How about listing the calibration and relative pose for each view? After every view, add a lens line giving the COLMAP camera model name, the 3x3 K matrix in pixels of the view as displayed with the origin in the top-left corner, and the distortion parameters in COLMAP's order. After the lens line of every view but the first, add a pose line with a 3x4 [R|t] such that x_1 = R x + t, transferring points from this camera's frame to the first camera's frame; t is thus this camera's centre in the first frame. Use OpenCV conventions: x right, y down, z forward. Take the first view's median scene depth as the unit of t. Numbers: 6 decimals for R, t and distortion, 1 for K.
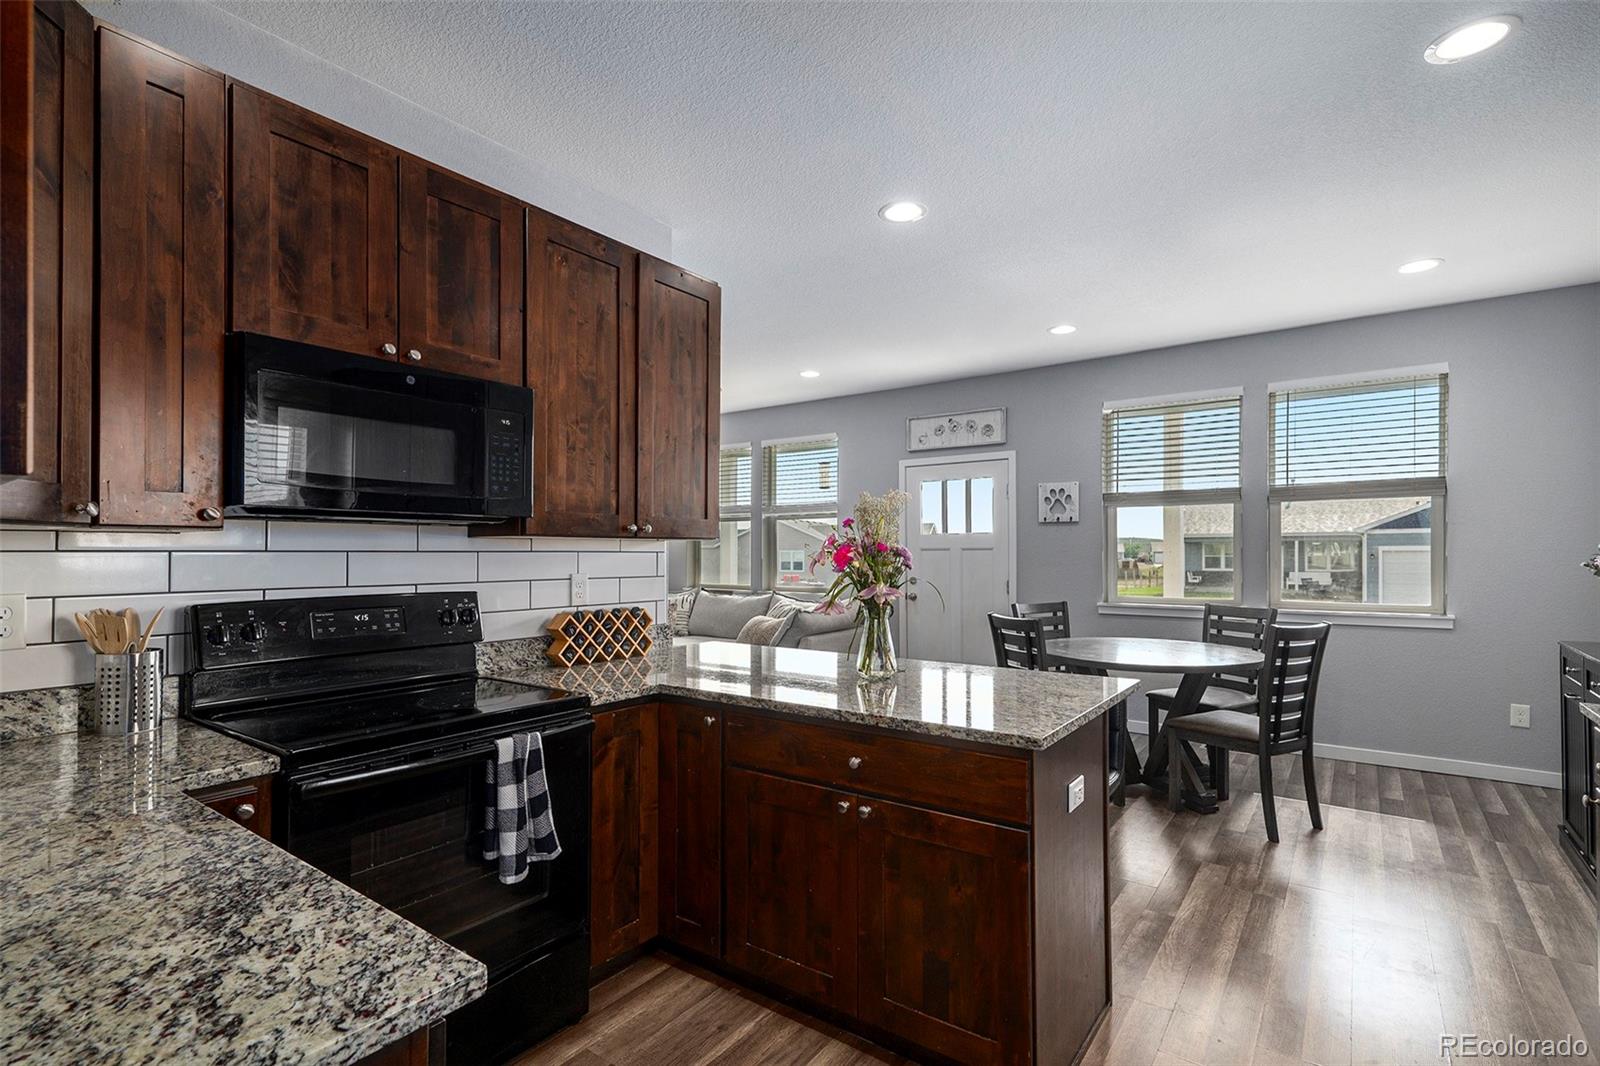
lens RADIAL K [[753.6, 0, 803.8], [0, 753.6, 539.9], [0, 0, 1]] dist [0.004370, -0.000635]
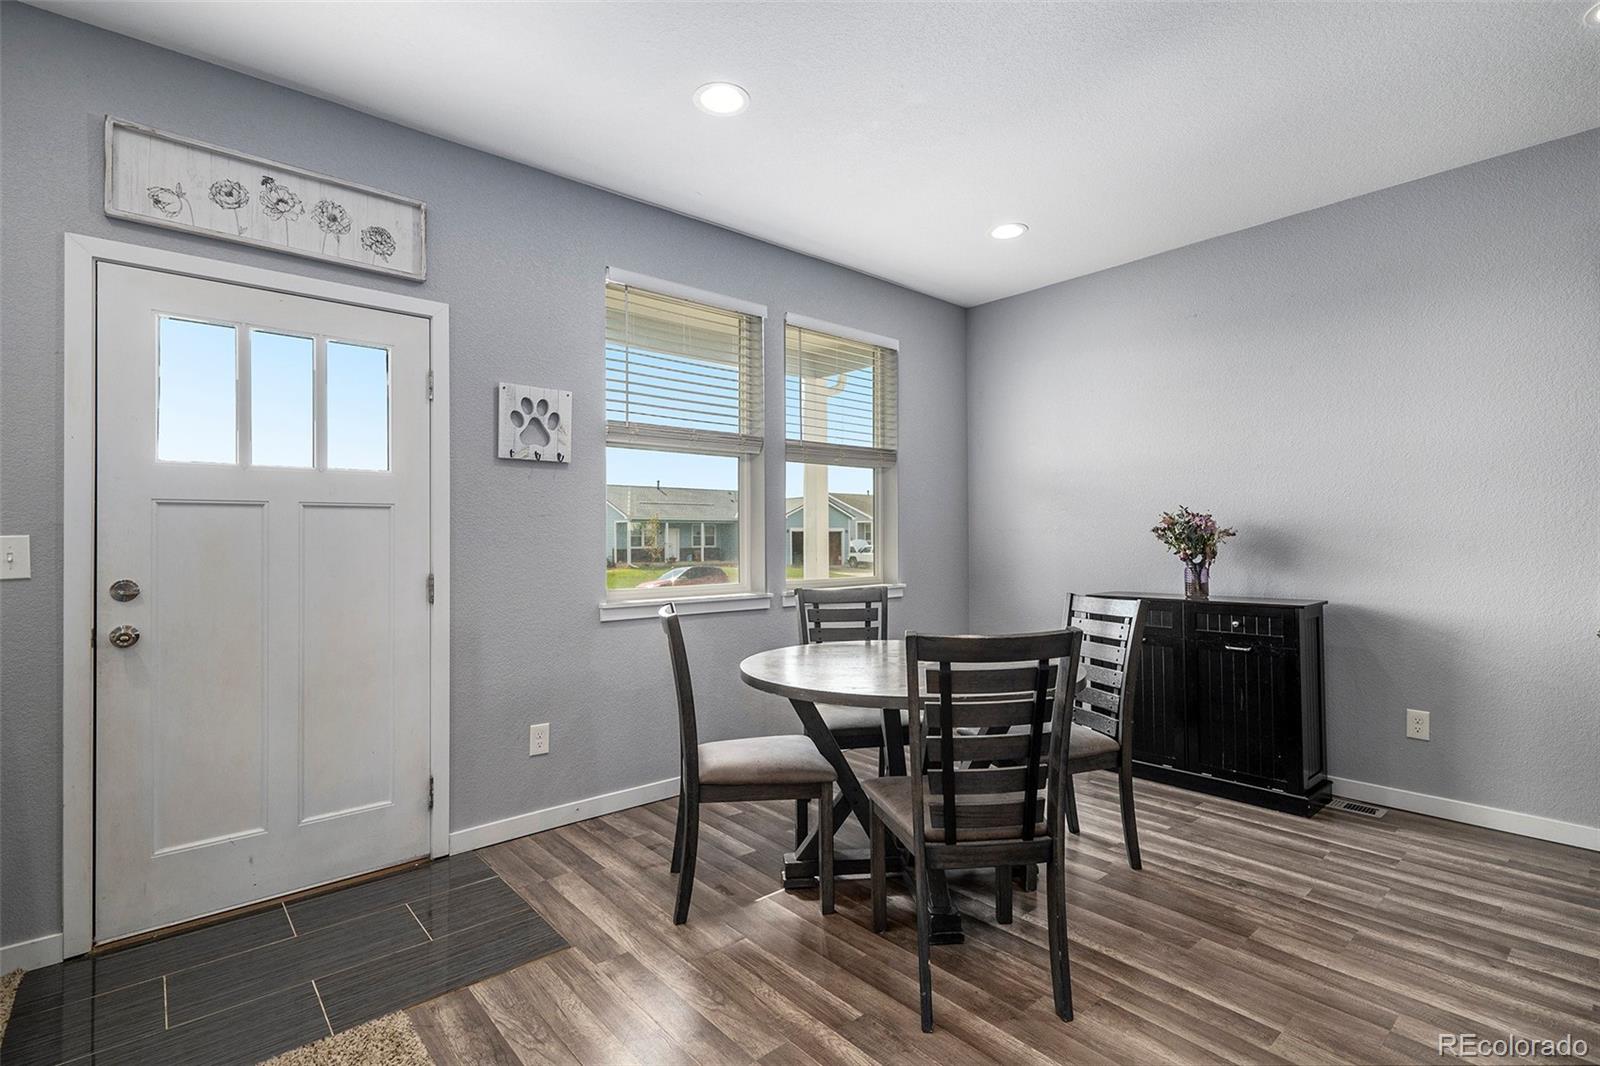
lens RADIAL K [[758.6, 0, 804.5], [0, 758.6, 538.0], [0, 0, 1]] dist [0.013685, 0.000167]
pose [[0.214057, -0.009442, 0.976776, -0.144325], [-0.017974, 0.999746, 0.013602, 0.019663], [-0.976656, -0.020468, 0.213833, 0.654478]]
